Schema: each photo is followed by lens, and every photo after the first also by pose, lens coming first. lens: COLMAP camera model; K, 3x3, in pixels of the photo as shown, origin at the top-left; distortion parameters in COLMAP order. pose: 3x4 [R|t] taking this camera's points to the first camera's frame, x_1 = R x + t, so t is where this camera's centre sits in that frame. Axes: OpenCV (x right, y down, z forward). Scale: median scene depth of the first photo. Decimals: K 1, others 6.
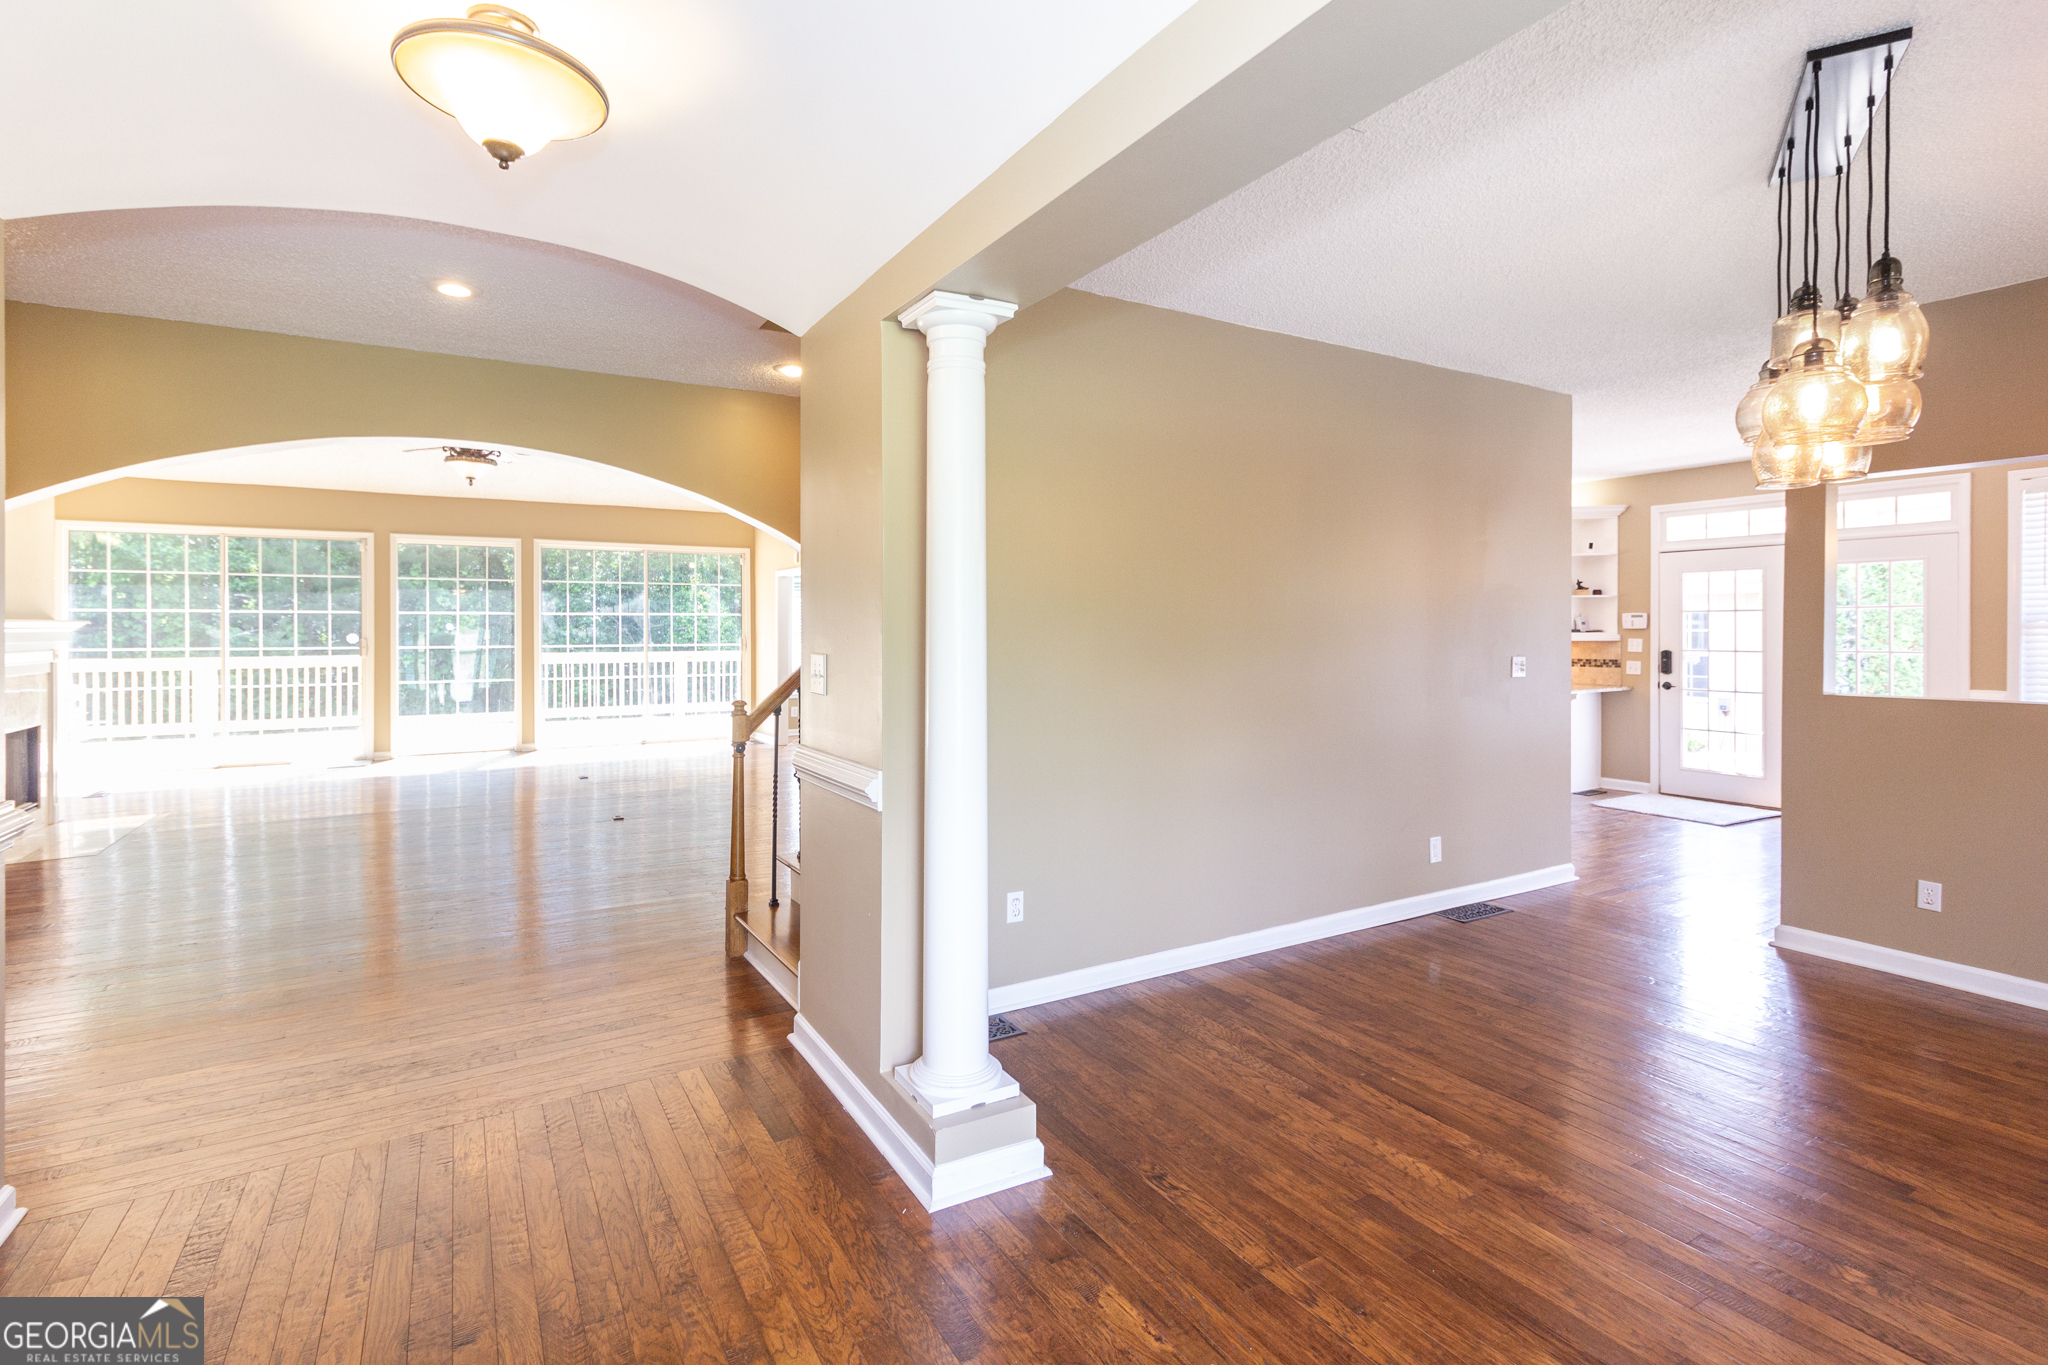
lens RADIAL K [[970.7, 0, 1031.0], [0, 970.7, 633.0], [0, 0, 1]] dist [0.000077, -0.000195]
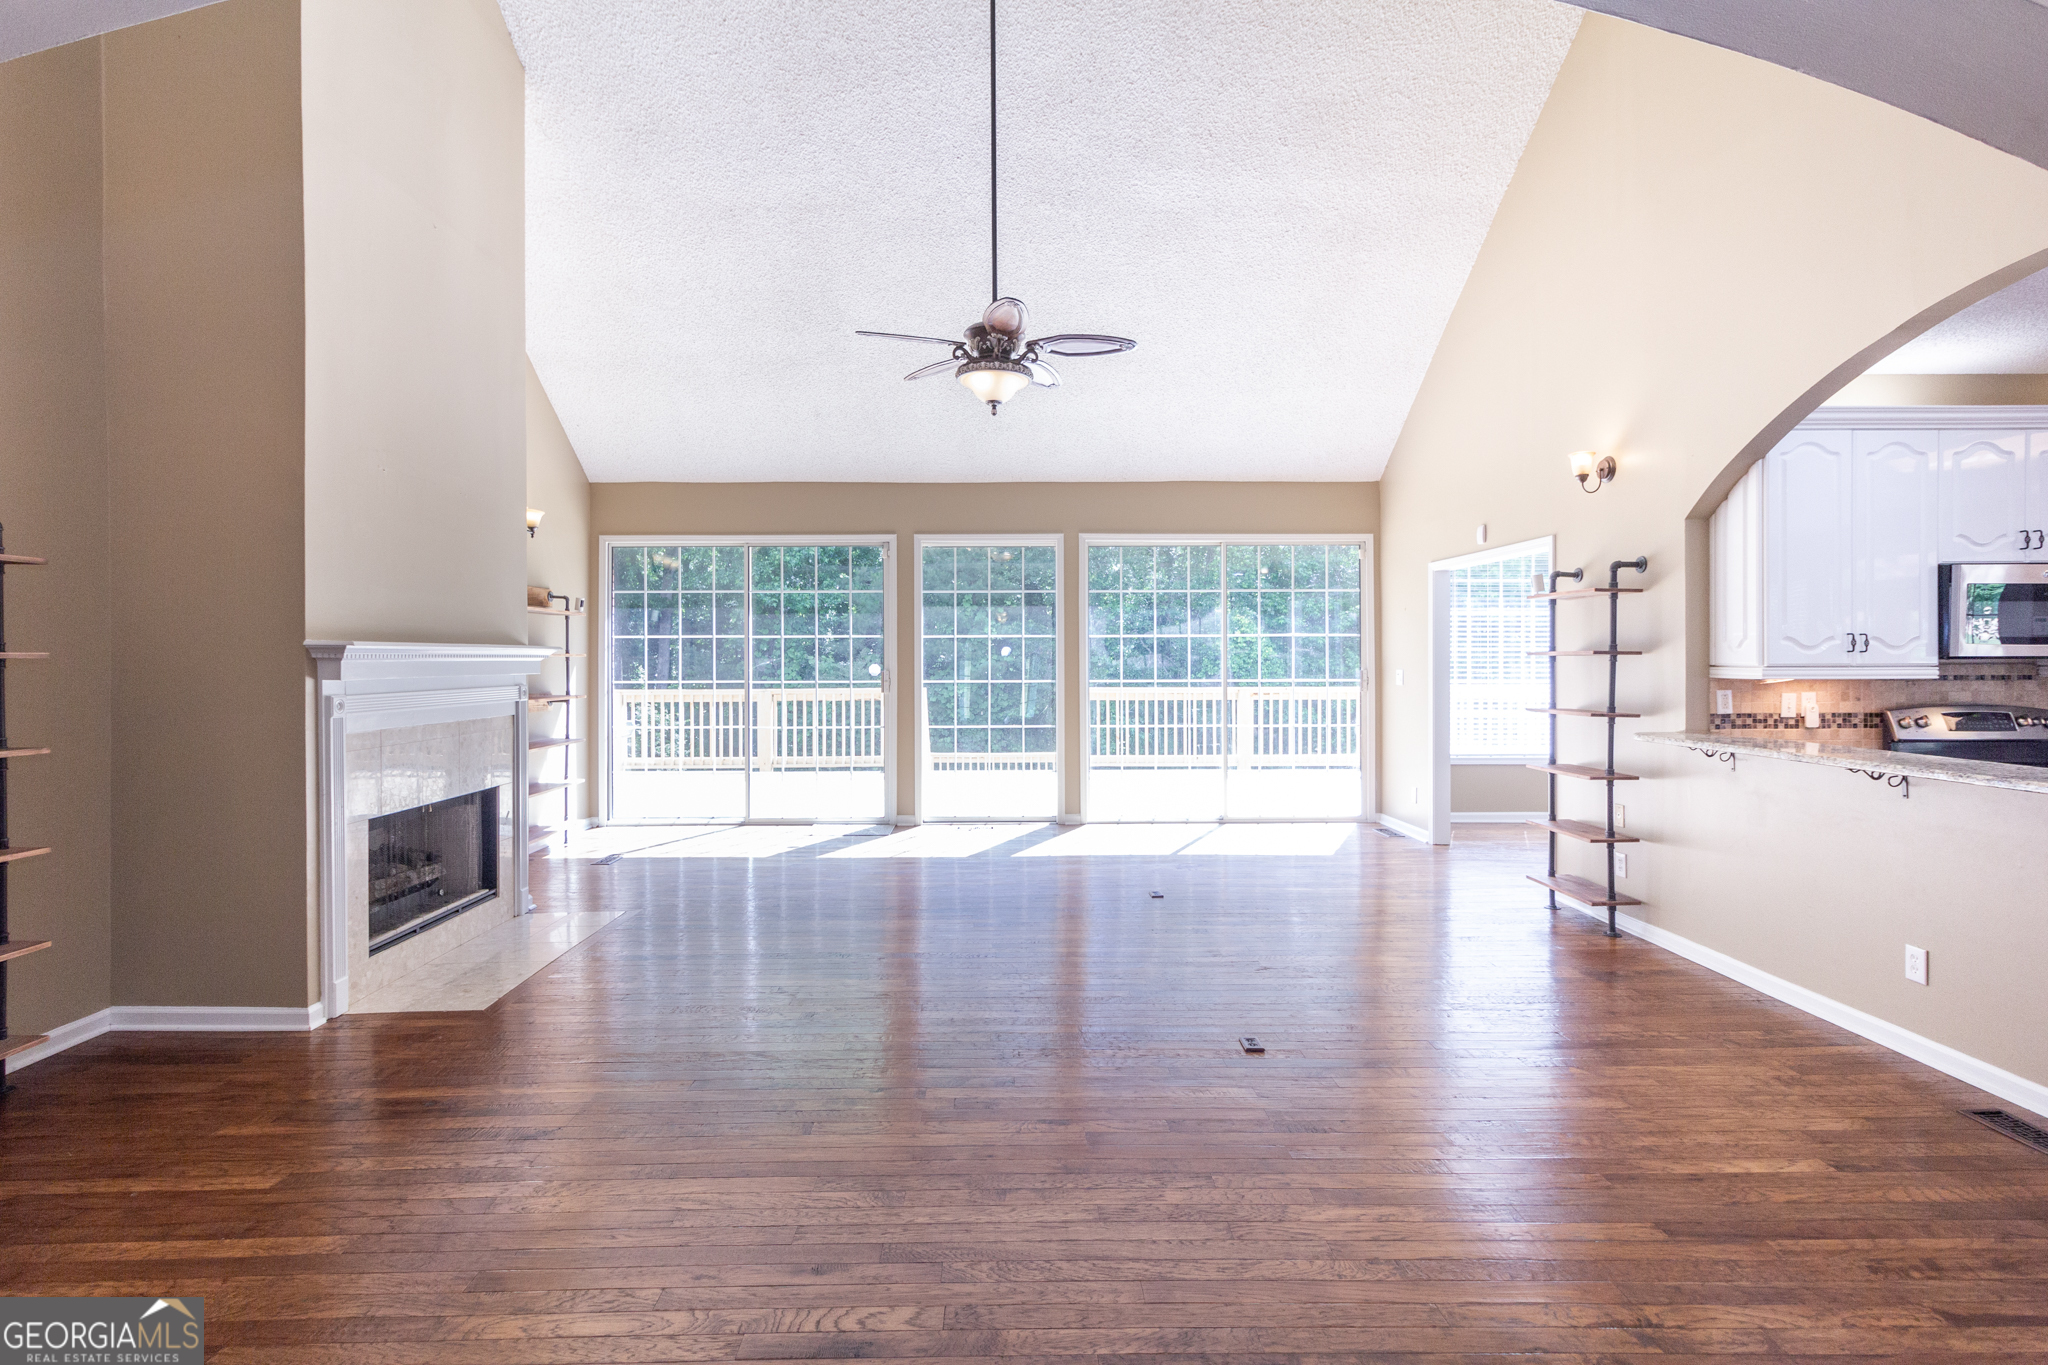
lens RADIAL K [[970.7, 0, 1002.4], [0, 970.7, 673.4], [0, 0, 1]] dist [0.000077, -0.000195]
pose [[0.856312, 0.004867, -0.516436, -0.266403], [0.000002, 0.999956, 0.009428, 0.001515], [0.516459, -0.008074, 0.856274, 0.496836]]
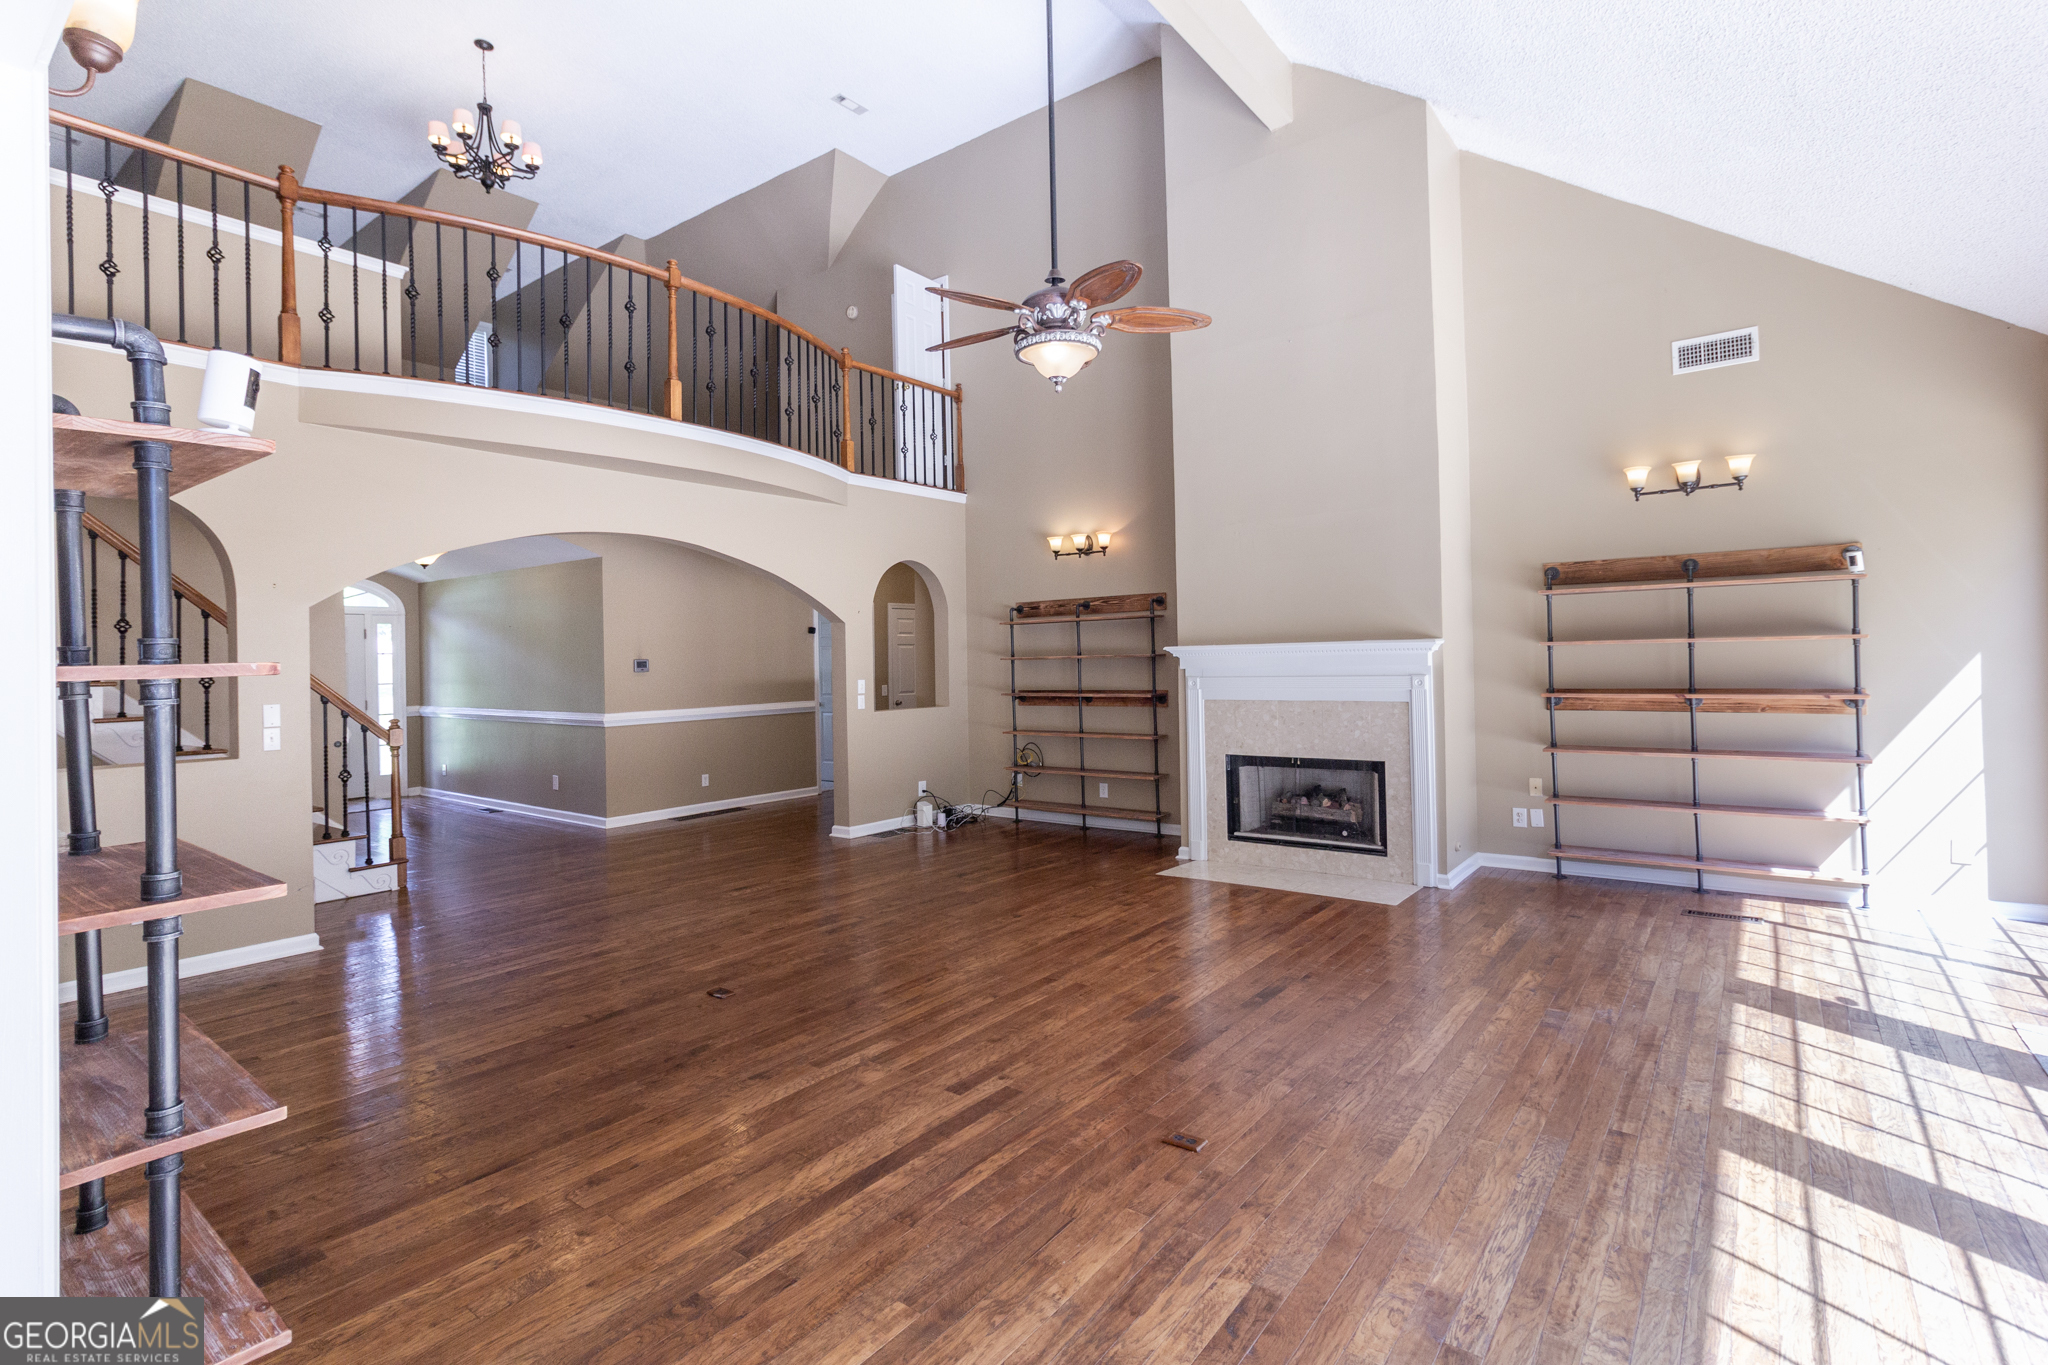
lens RADIAL K [[970.7, 0, 1007.0], [0, 970.7, 627.0], [0, 0, 1]] dist [0.000077, -0.000195]
pose [[-0.939635, 0.007861, -0.342088, -0.366157], [0.018092, 0.999479, -0.026729, -0.005853], [0.341700, -0.031304, -0.939288, 1.512875]]
